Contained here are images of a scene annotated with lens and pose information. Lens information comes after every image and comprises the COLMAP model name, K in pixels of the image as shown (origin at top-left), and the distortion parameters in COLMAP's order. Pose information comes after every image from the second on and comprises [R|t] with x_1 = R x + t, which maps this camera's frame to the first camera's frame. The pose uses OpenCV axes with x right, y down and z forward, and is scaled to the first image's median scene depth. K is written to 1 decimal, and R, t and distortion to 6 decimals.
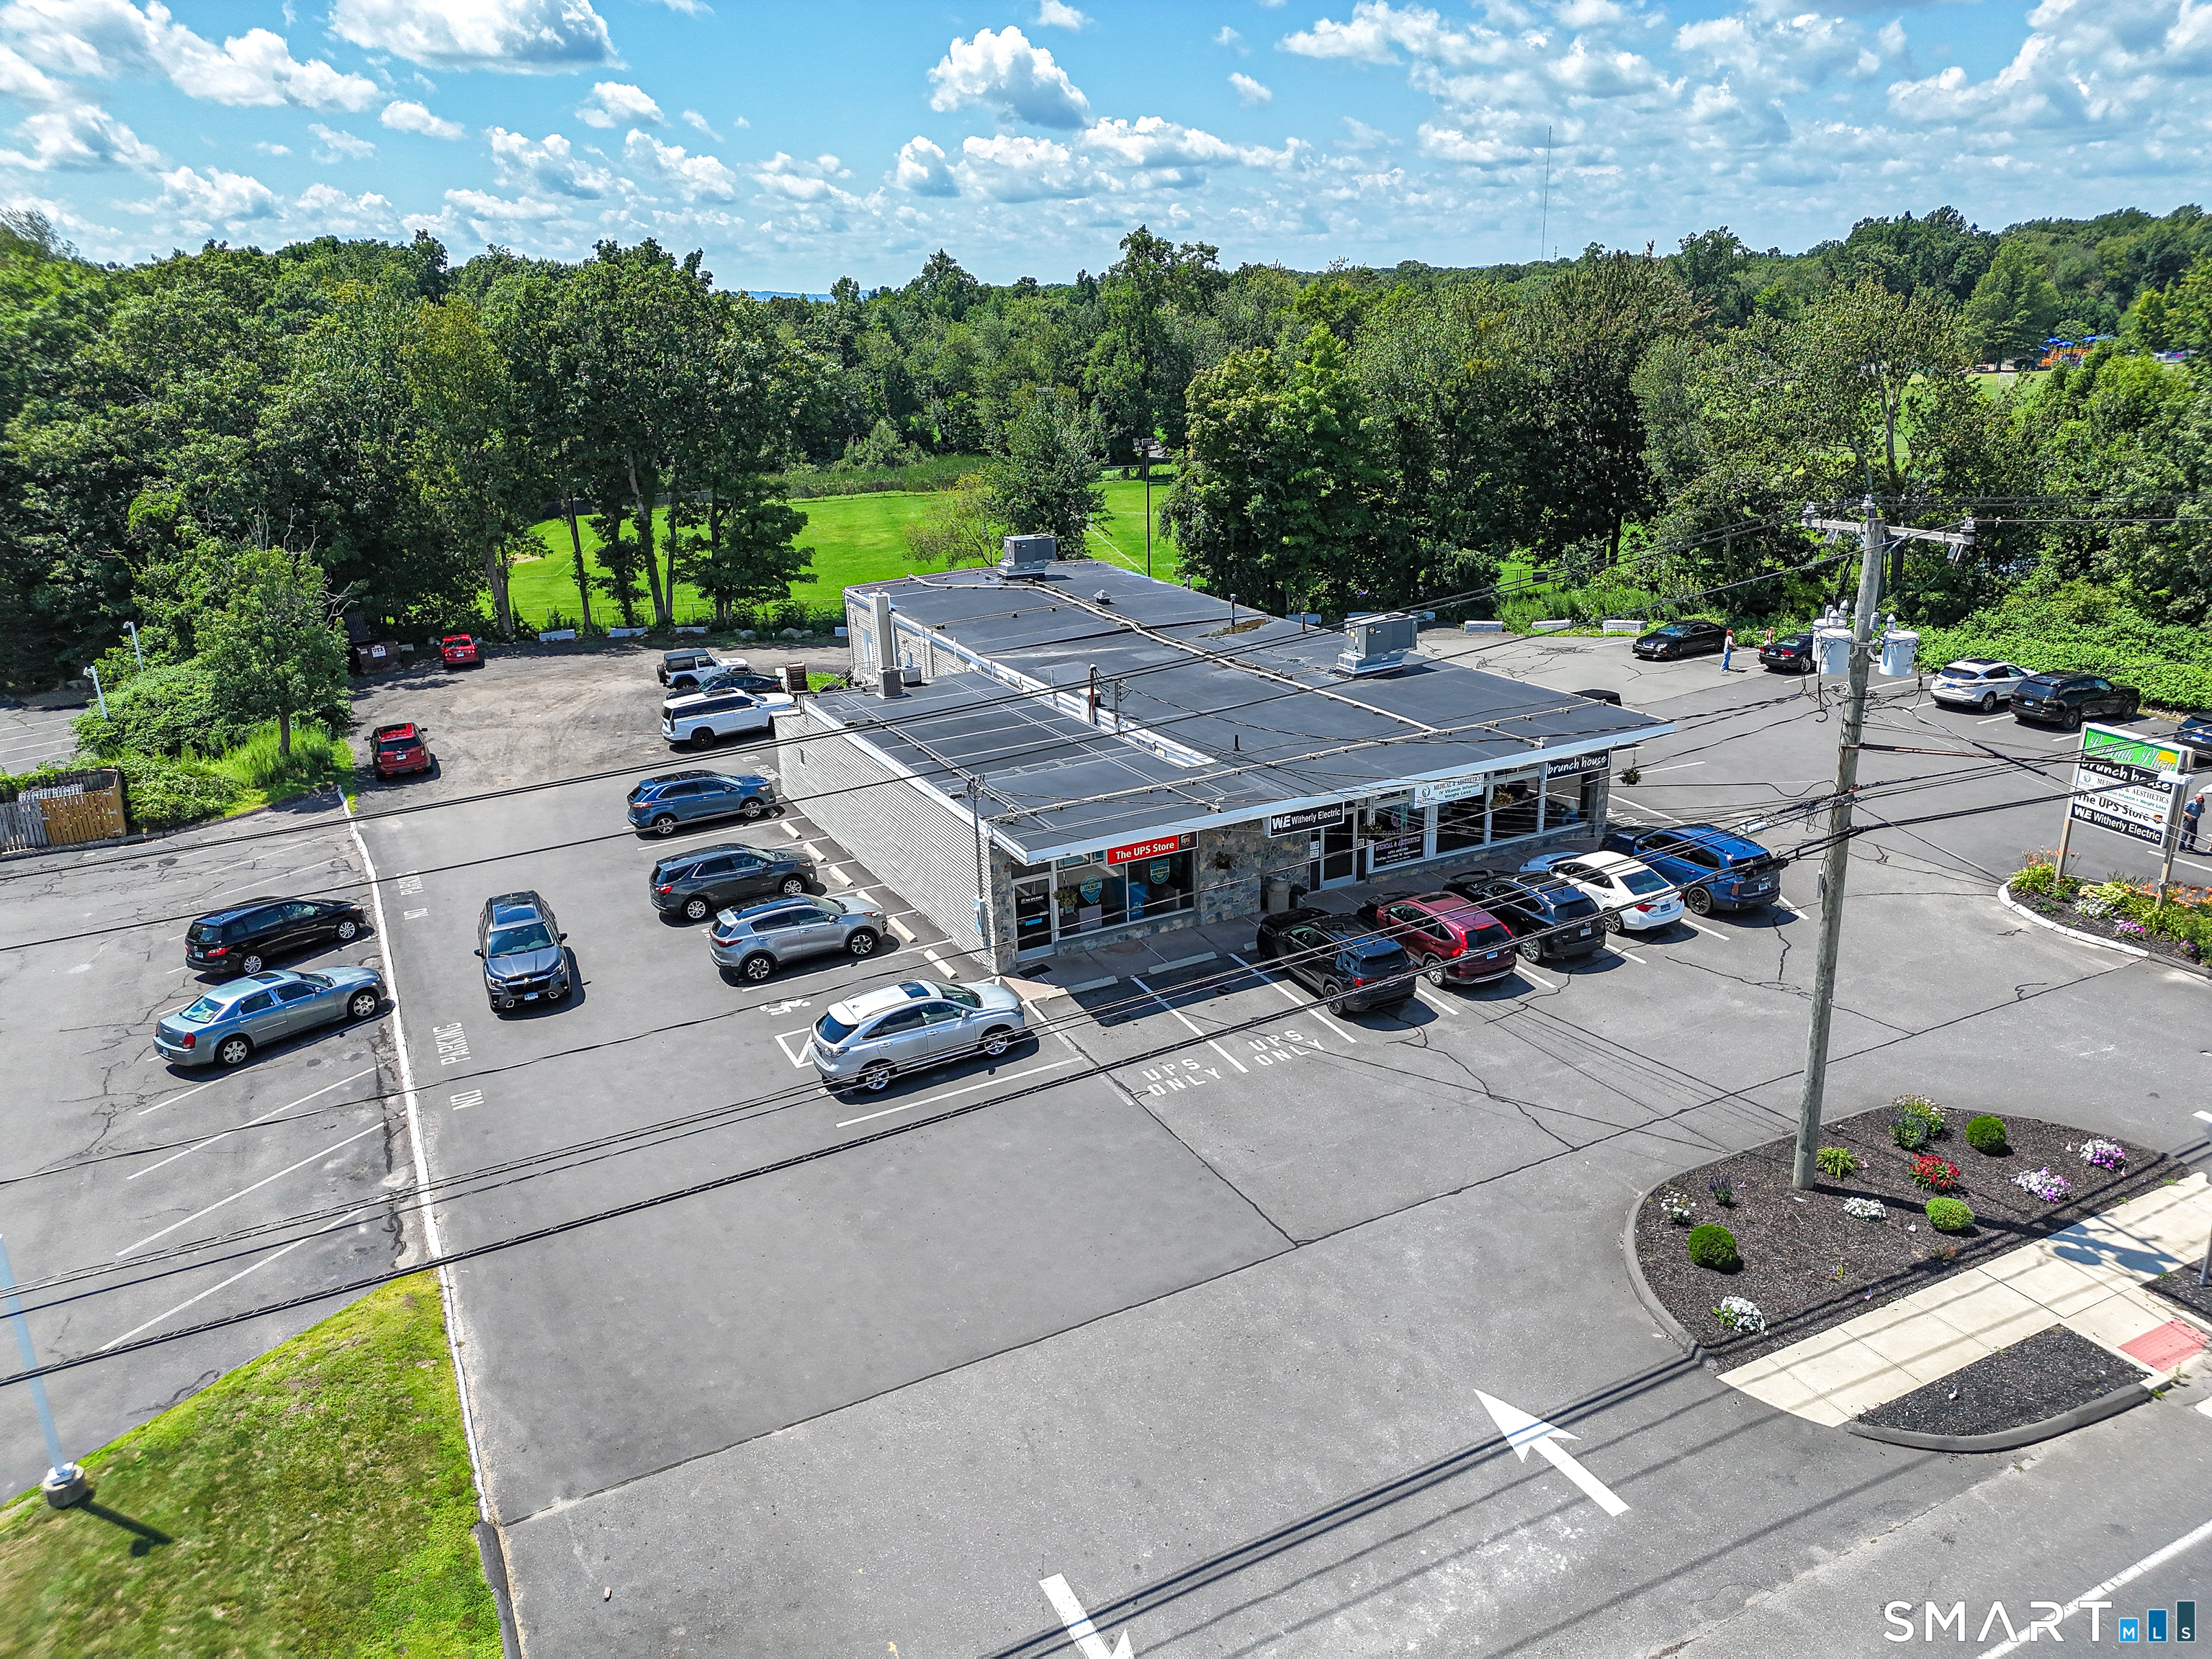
lens RADIAL K [[1536.9, 0, 1102.2], [0, 1536.9, 855.2], [0, 0, 1]] dist [0.045928, -0.042703]
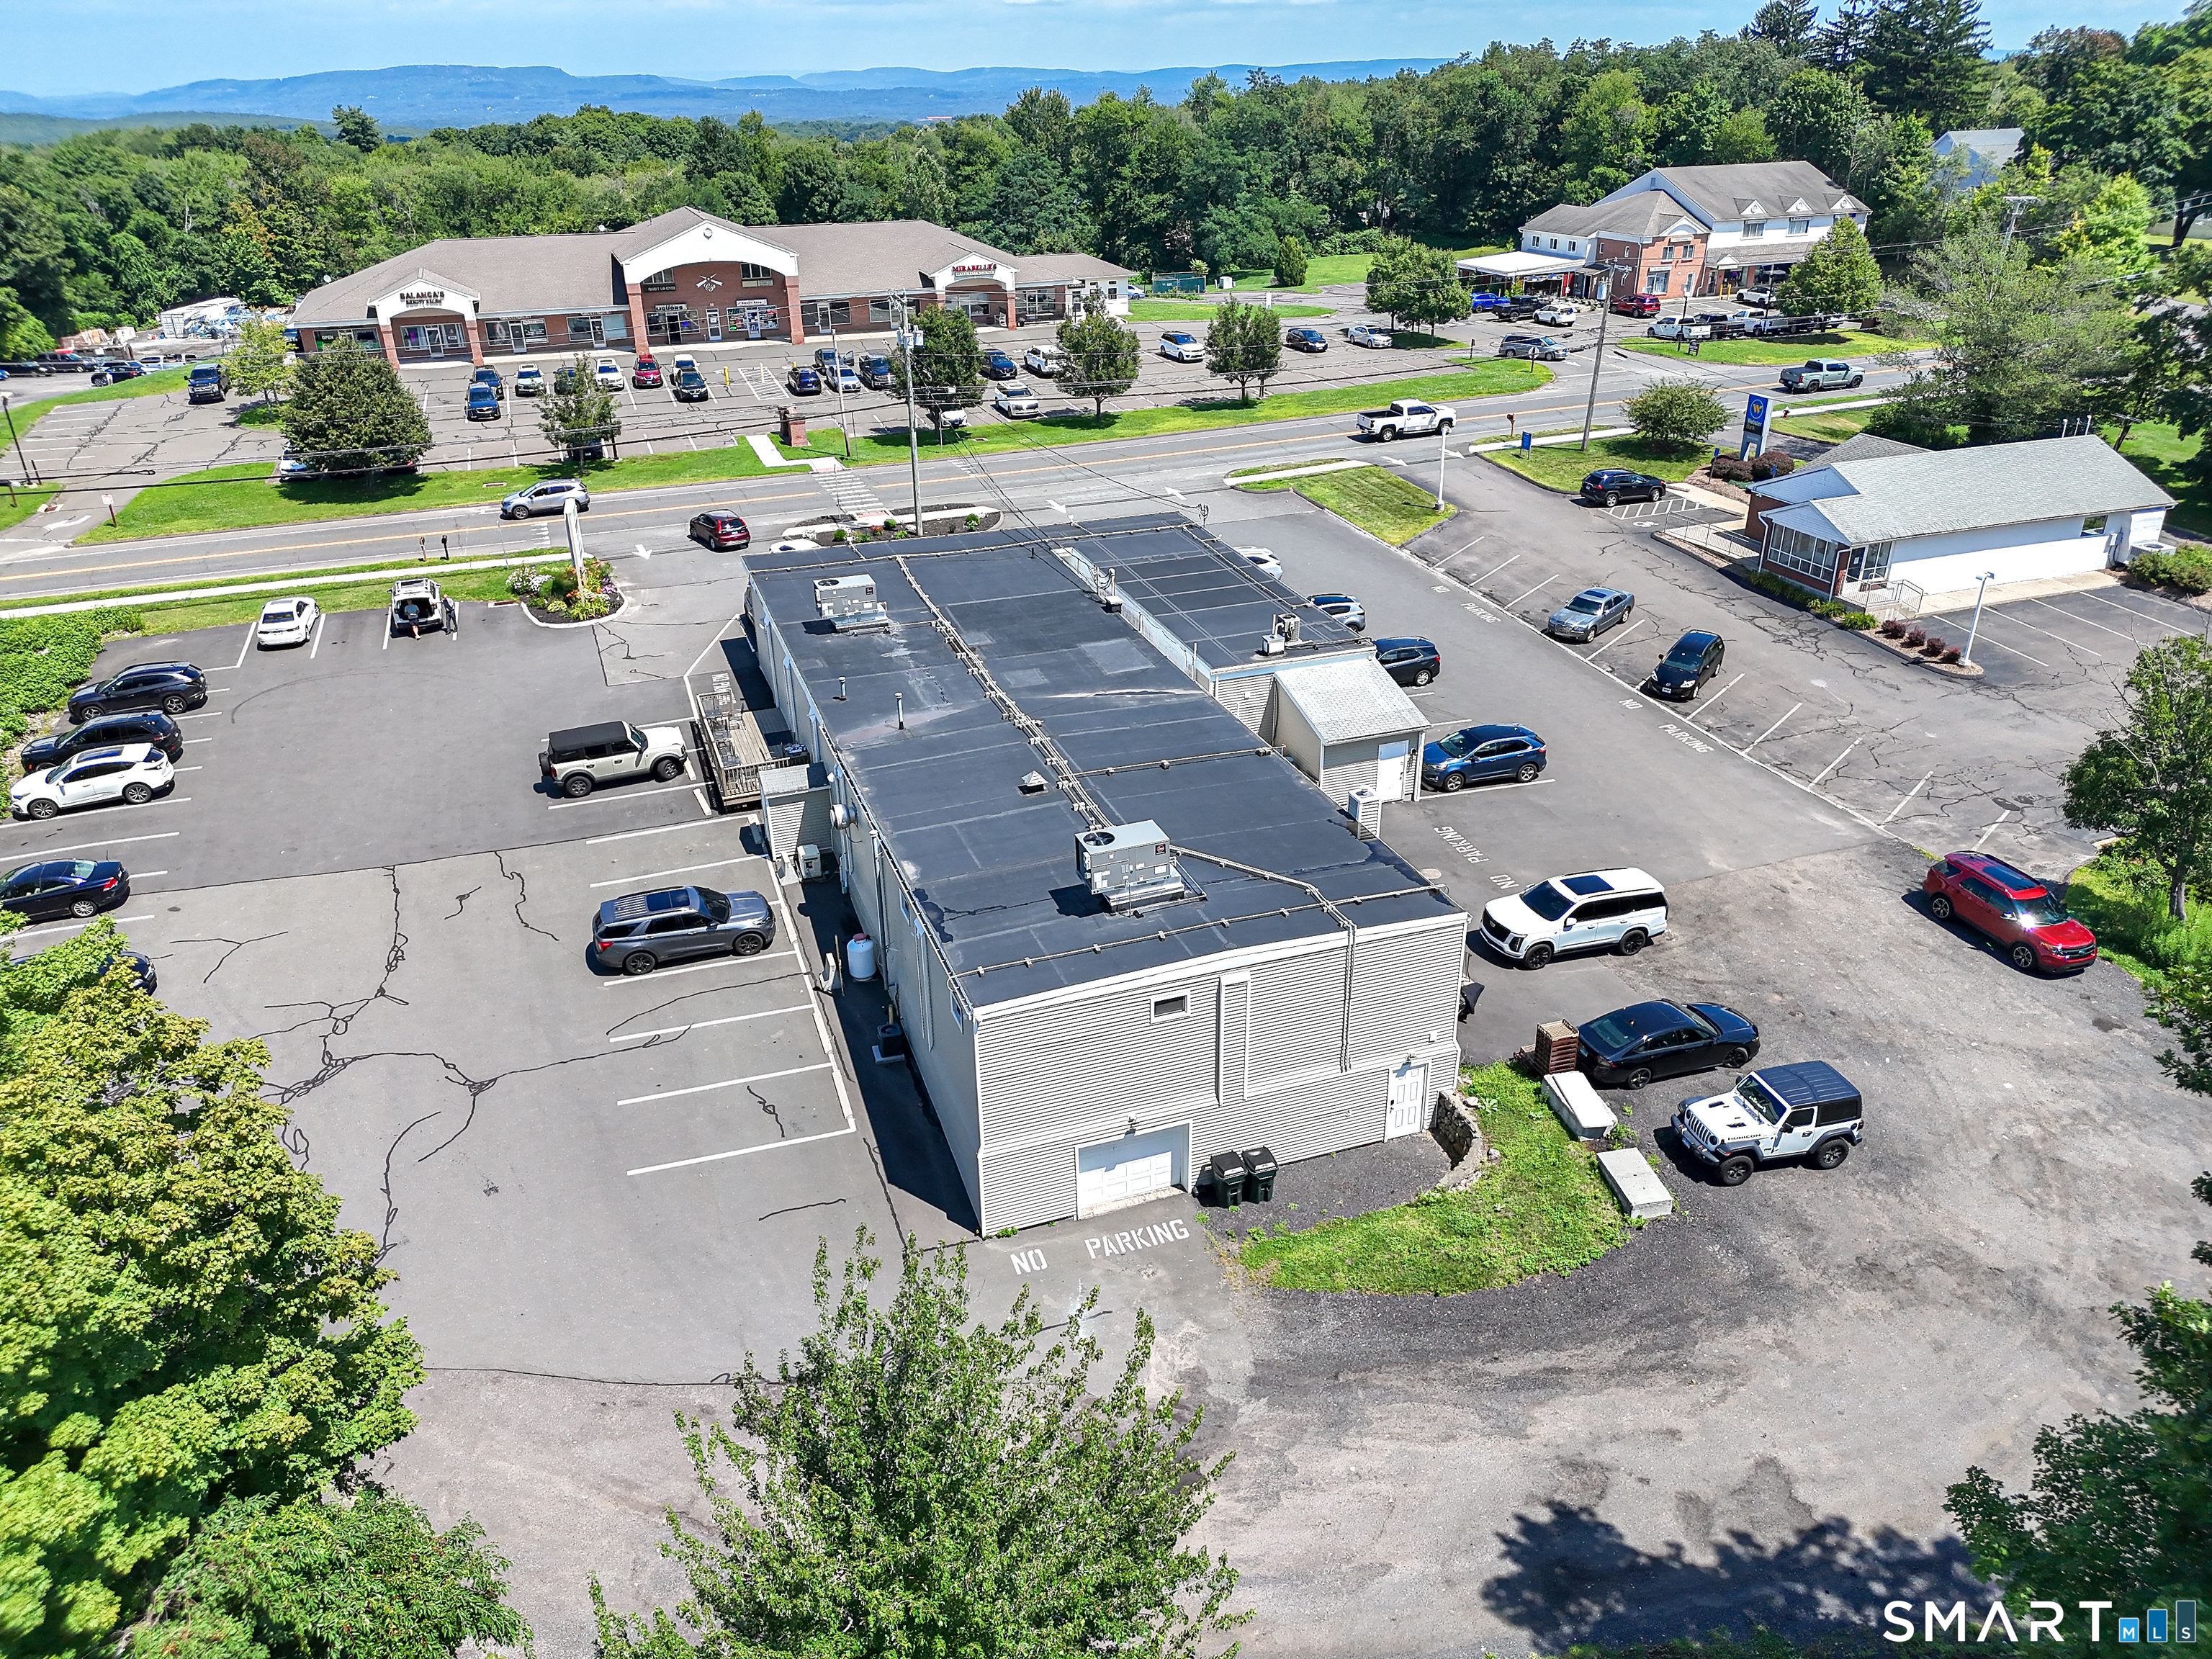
lens RADIAL K [[1557.9, 0, 1090.9], [0, 1557.9, 854.3], [0, 0, 1]] dist [0.050898, -0.046905]
pose [[-0.990764, -0.014116, 0.134858, -0.173231], [0.089285, 0.680599, 0.727195, -0.946718], [-0.102050, 0.732520, -0.673053, 2.158280]]
